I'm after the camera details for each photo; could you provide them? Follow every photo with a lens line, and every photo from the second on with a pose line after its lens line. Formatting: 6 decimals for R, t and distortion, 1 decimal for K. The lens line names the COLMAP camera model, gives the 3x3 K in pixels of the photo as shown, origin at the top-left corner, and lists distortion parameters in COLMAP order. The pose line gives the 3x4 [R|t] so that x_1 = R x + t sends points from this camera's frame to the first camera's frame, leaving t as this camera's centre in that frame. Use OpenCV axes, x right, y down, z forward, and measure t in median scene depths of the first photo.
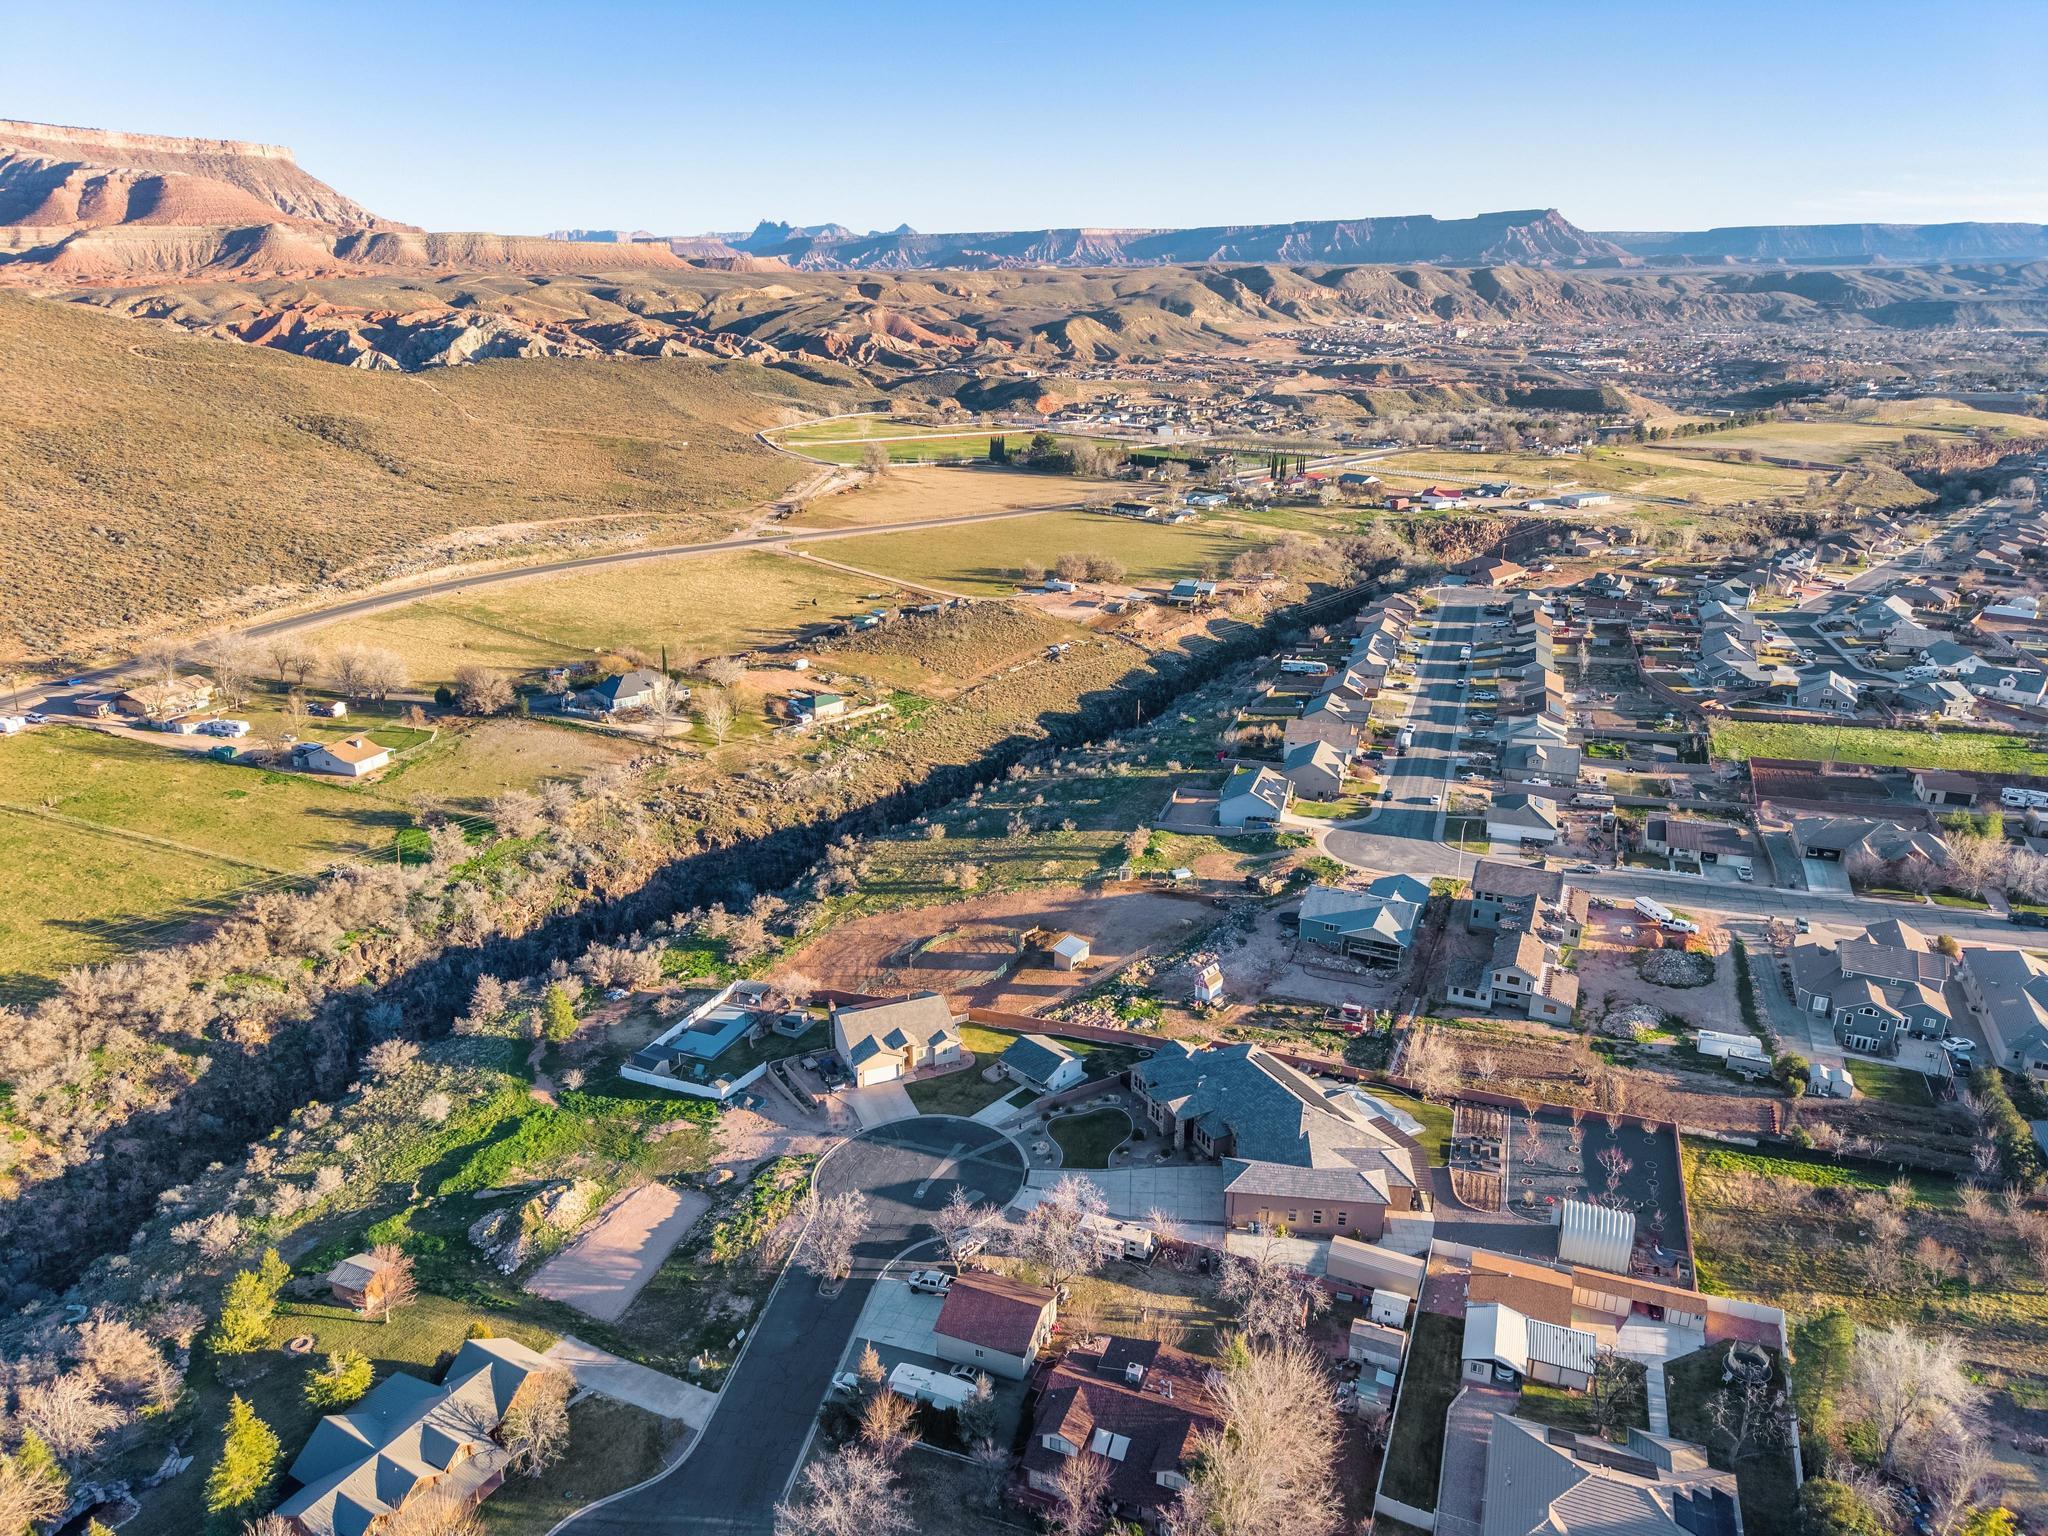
lens RADIAL K [[1369.7, 0, 1023.1], [0, 1369.7, 758.1], [0, 0, 1]] dist [0.019762, -0.020747]
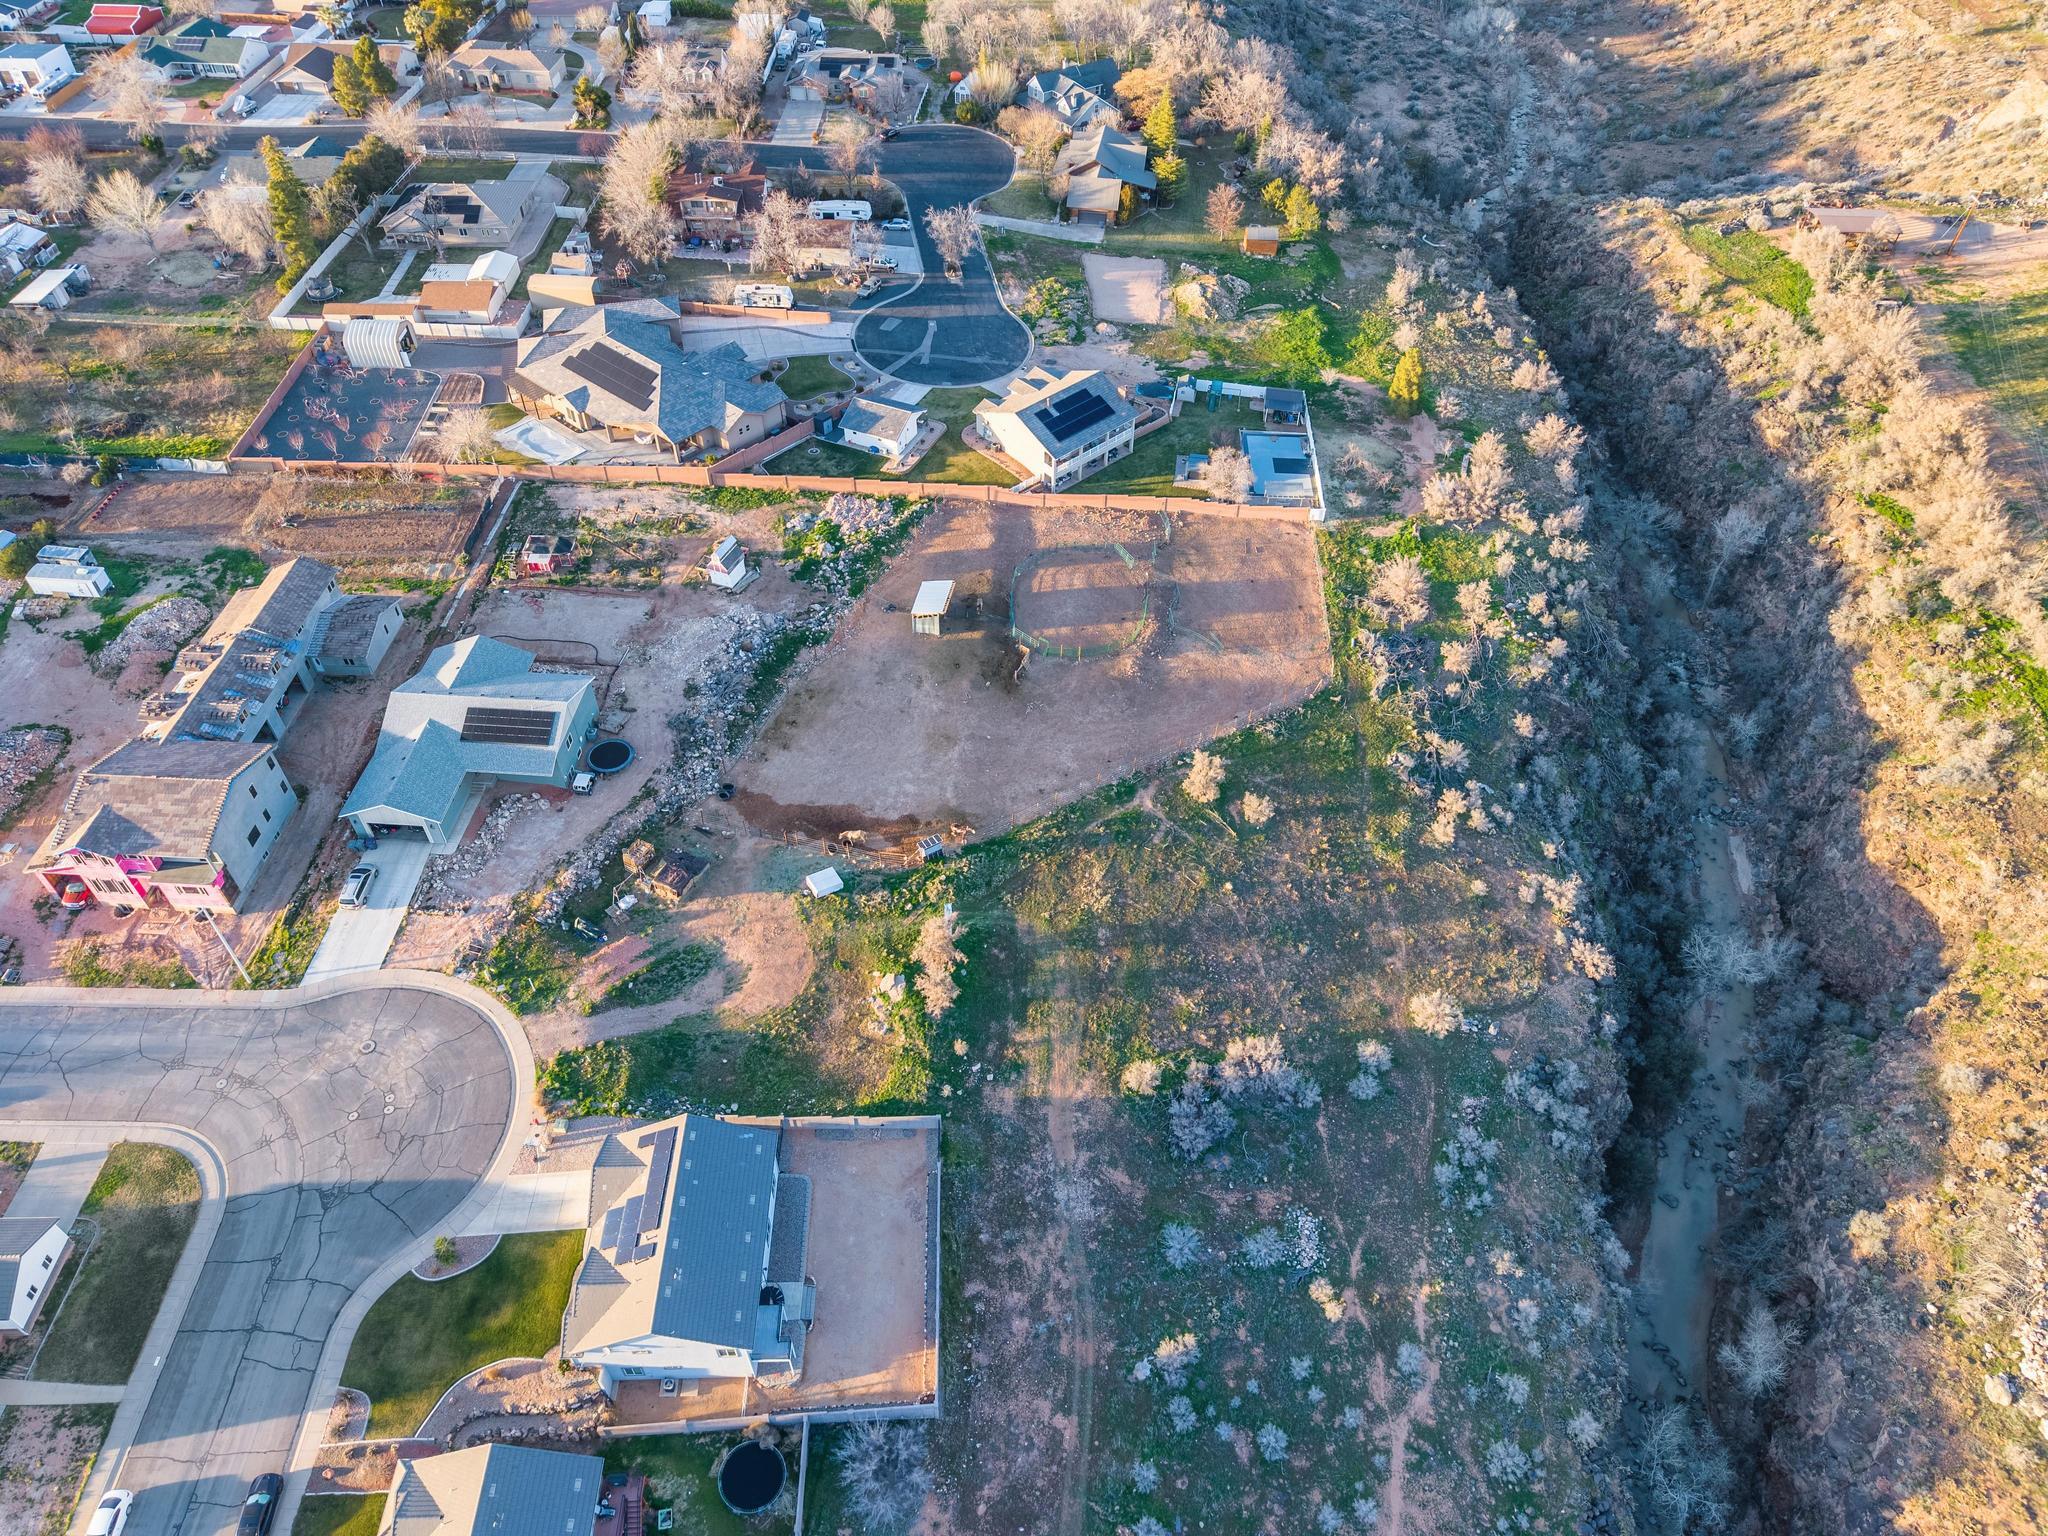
lens RADIAL K [[1369.7, 0, 1020.7], [0, 1369.7, 770.6], [0, 0, 1]] dist [0.019762, -0.020747]
pose [[-0.936925, 0.244067, -0.250207, 0.112374], [-0.121122, 0.444777, 0.887414, -0.265771], [0.327874, 0.861745, -0.387160, 0.808151]]
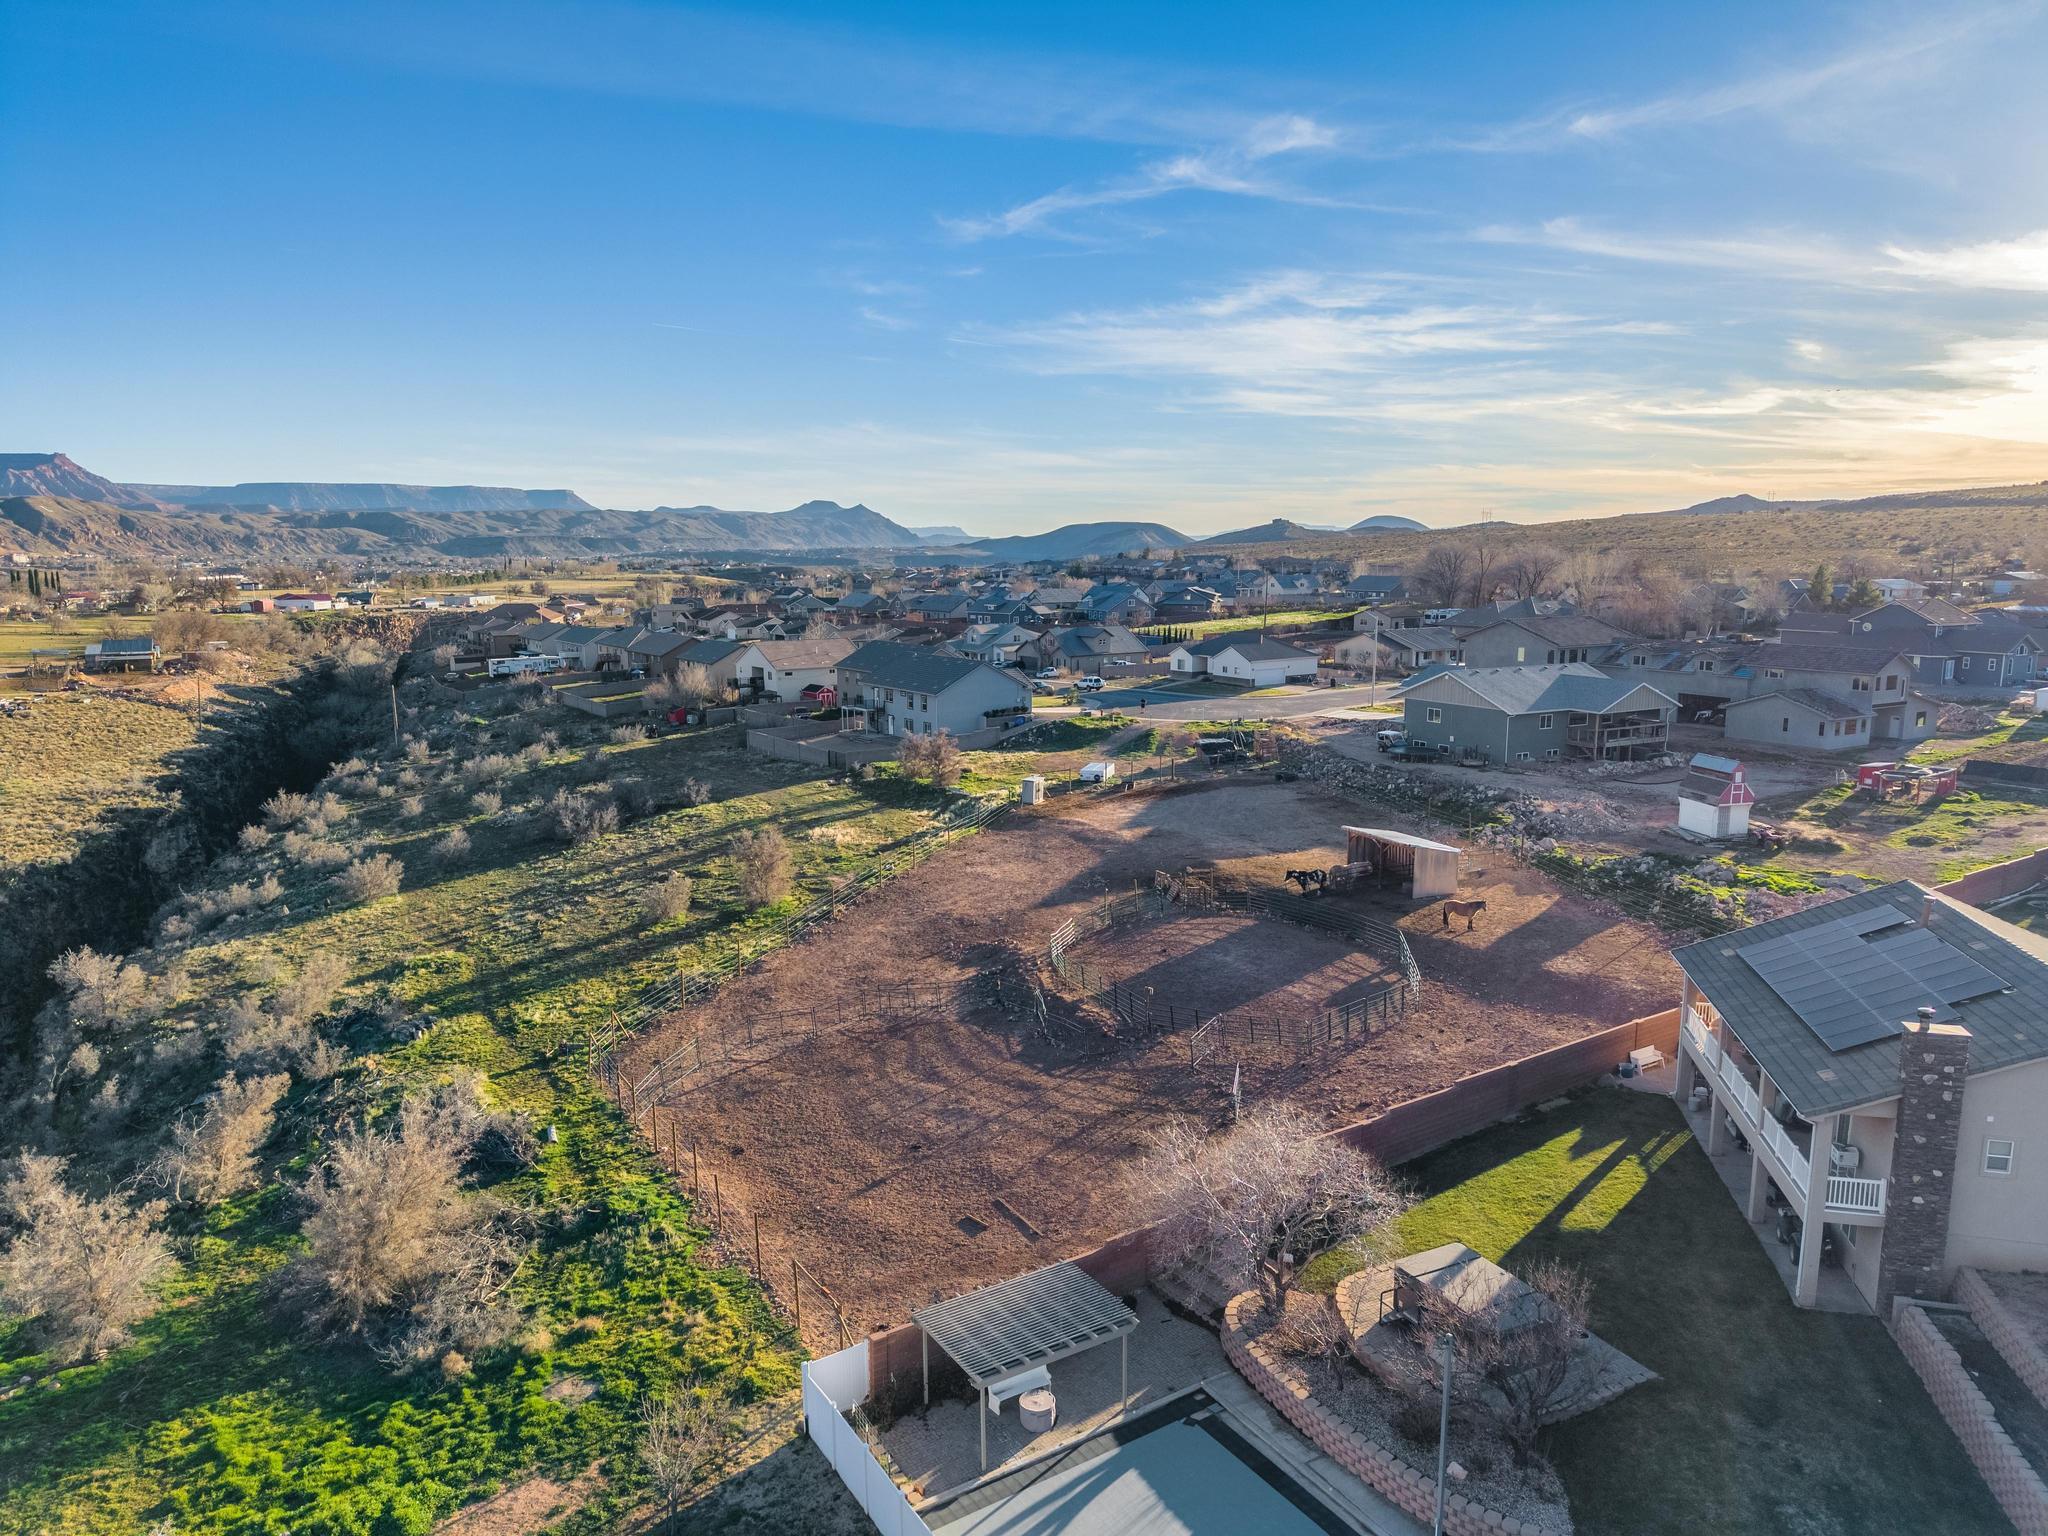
lens RADIAL K [[1369.7, 0, 1022.7], [0, 1369.7, 770.7], [0, 0, 1]] dist [0.019762, -0.020747]
pose [[0.580525, -0.135786, 0.802840, -0.183613], [0.267211, 0.963161, -0.030316, 0.062386], [-0.769148, 0.232127, 0.595423, 0.508916]]
